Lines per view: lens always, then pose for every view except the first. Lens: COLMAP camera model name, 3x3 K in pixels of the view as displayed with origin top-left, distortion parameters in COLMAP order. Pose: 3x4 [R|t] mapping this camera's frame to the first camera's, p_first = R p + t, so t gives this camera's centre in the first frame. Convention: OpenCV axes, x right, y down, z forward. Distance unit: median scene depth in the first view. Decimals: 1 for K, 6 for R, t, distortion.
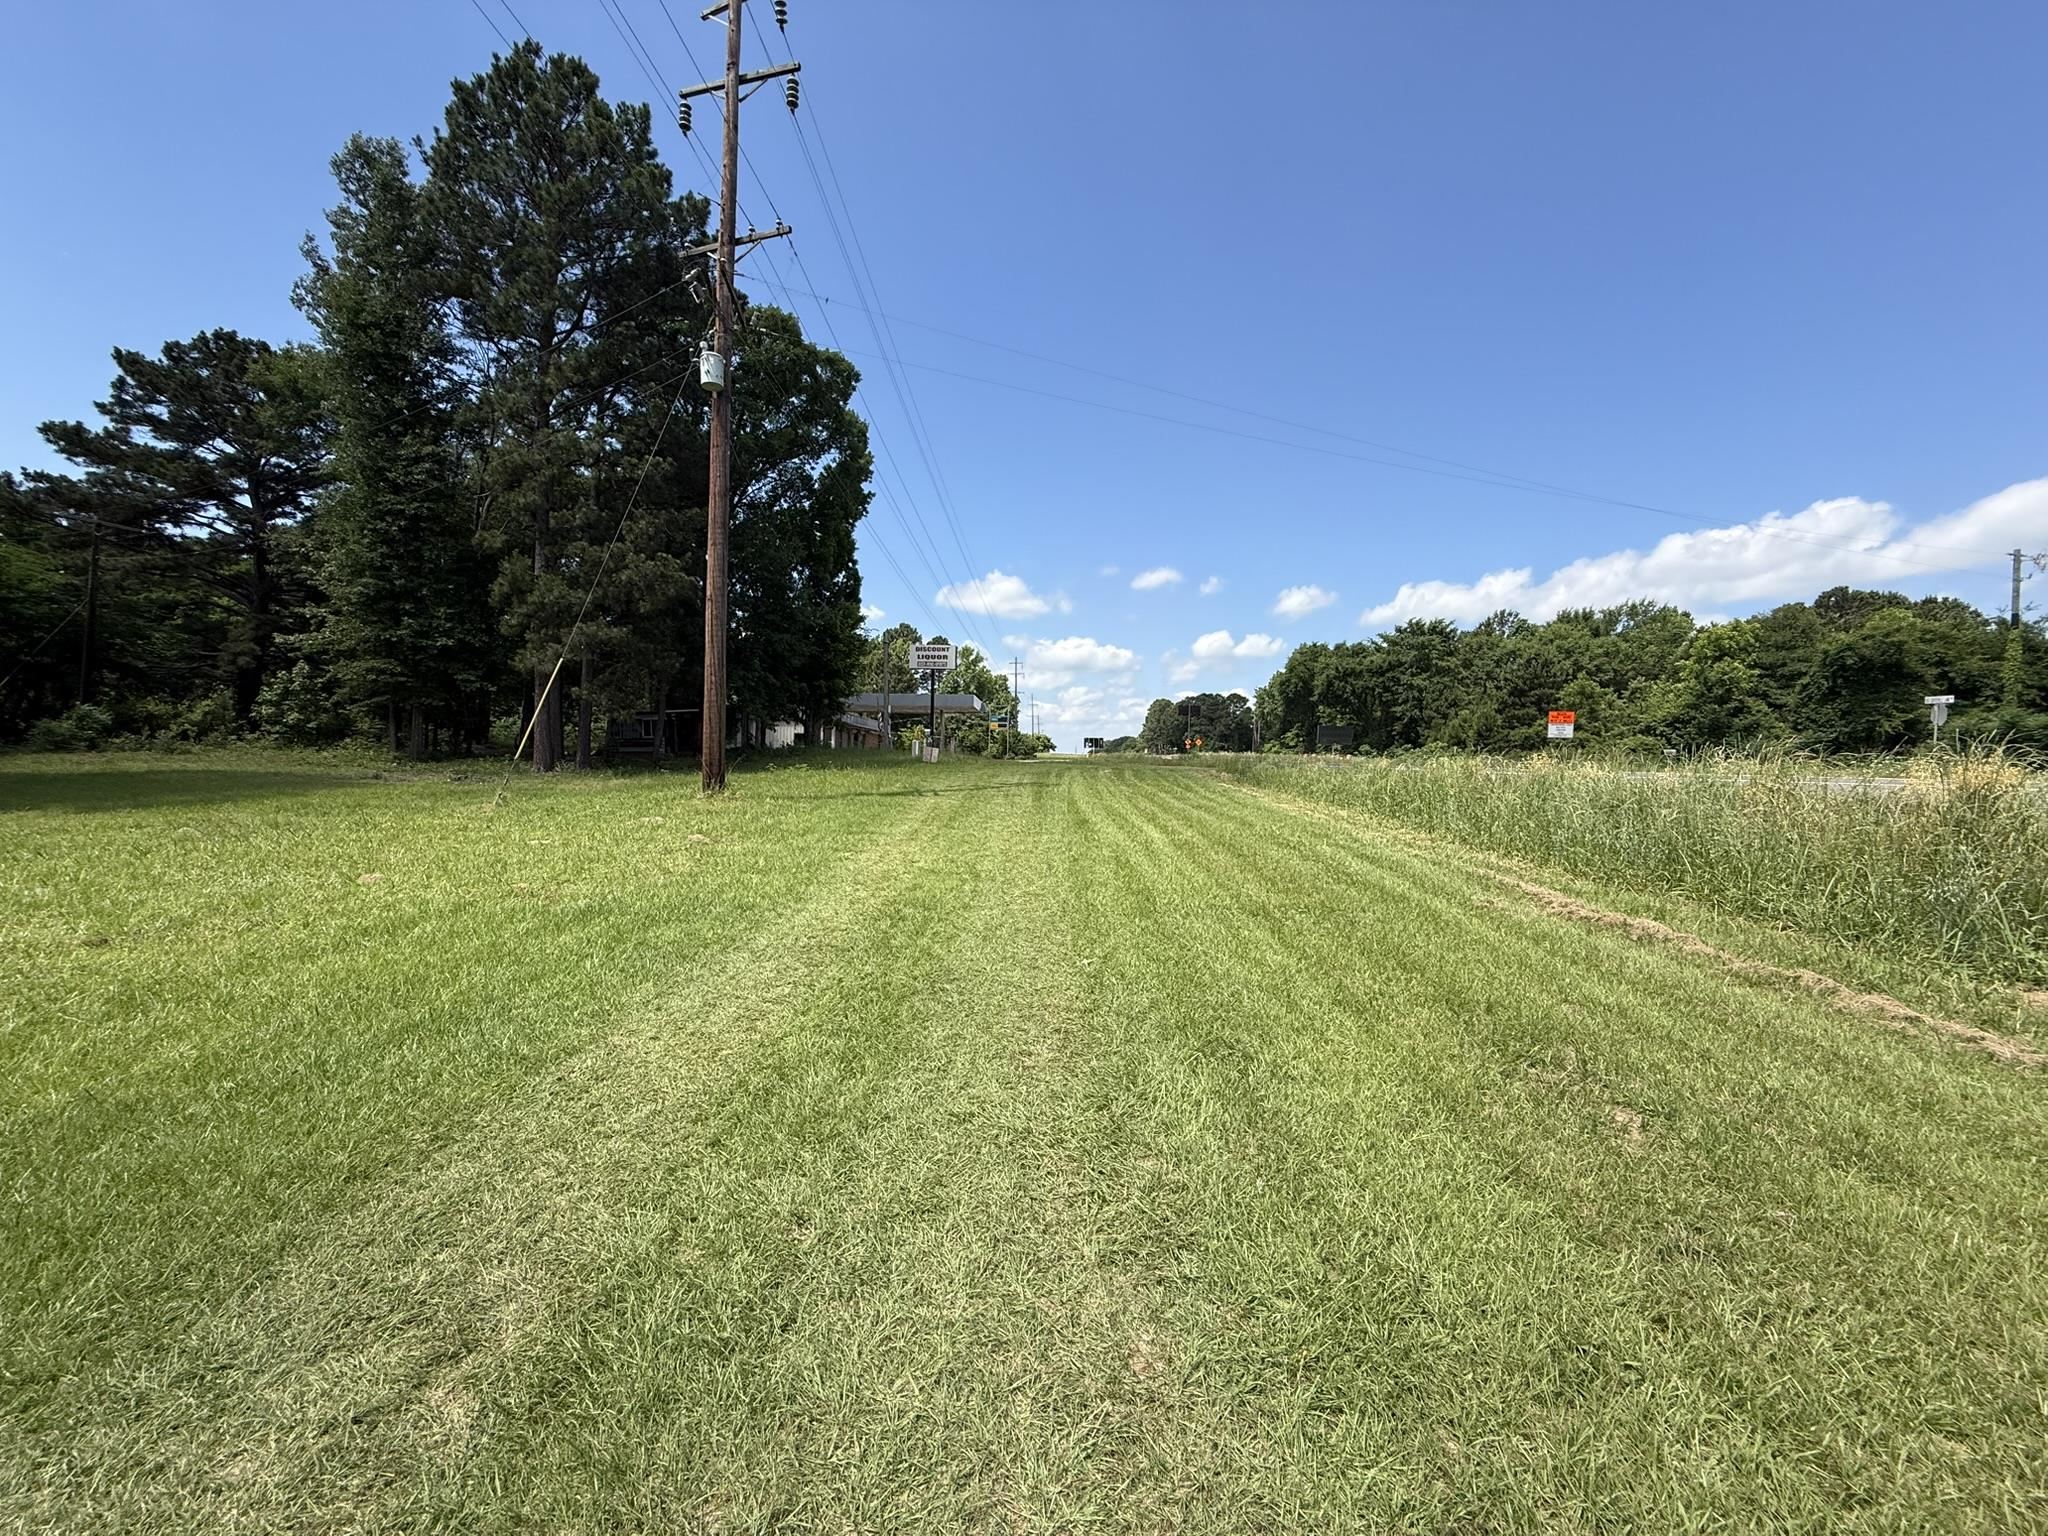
lens RADIAL K [[815.8, 0, 1018.8], [0, 815.8, 767.9], [0, 0, 1]] dist [0.002076, 0.000054]
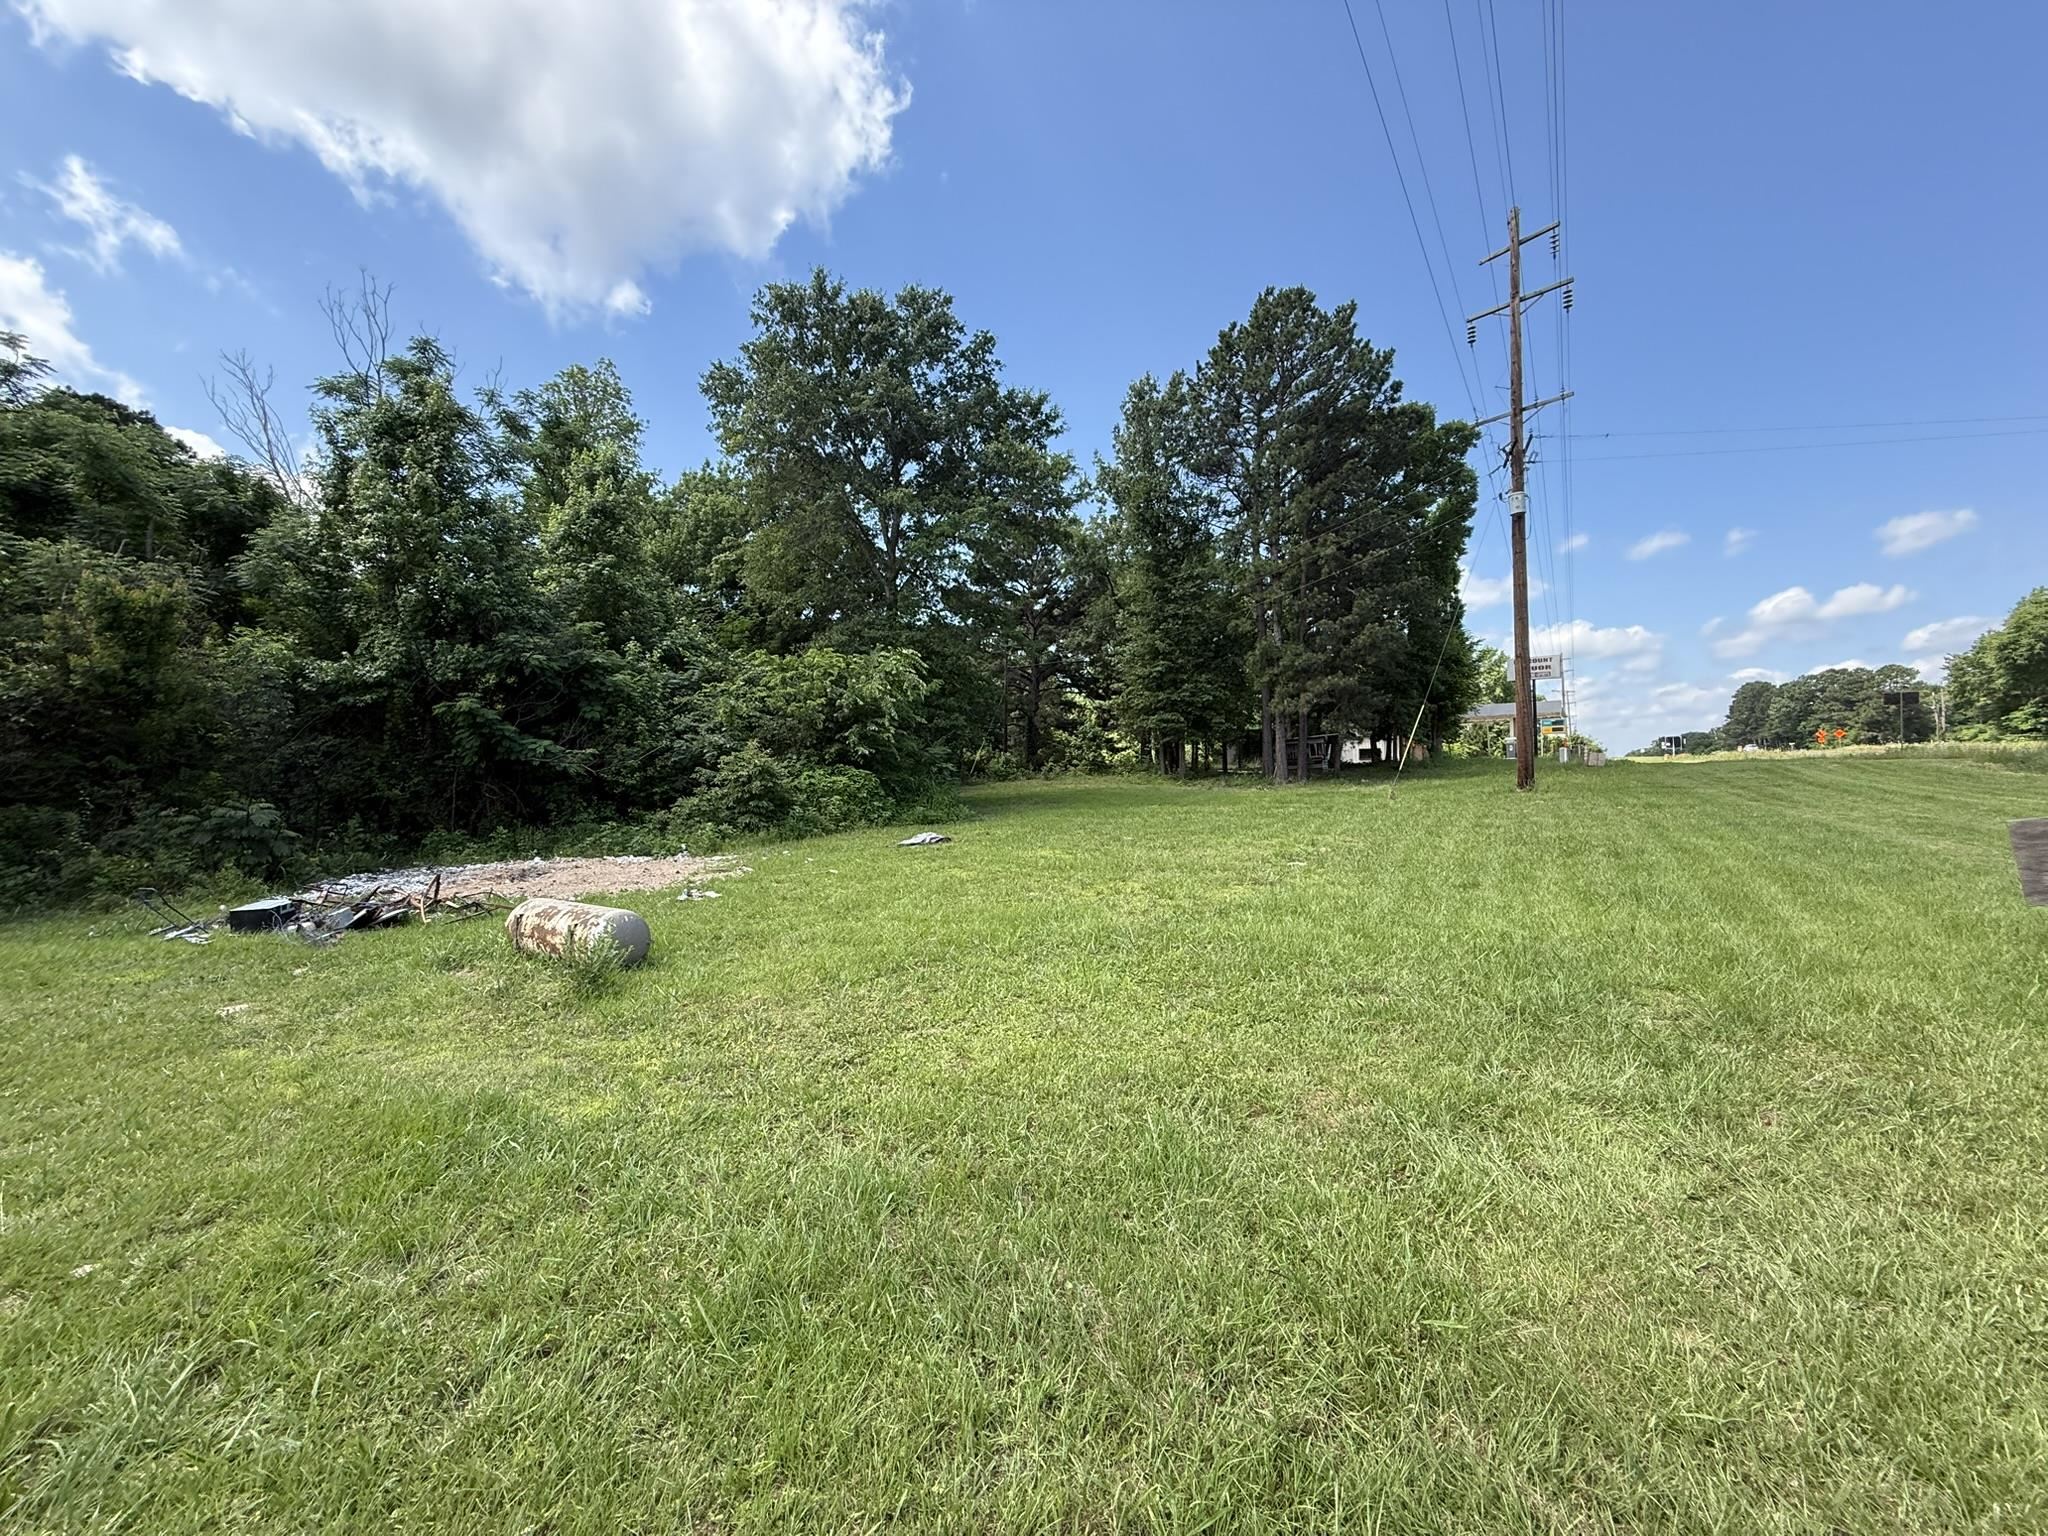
lens RADIAL K [[813.0, 0, 1016.8], [0, 813.0, 763.1], [0, 0, 1]] dist [-0.000261, 0.000055]
pose [[0.849919, -0.046203, -0.524883, -0.230657], [0.031521, 0.998822, -0.036881, 0.006612], [0.525969, 0.014801, 0.850375, -0.426023]]
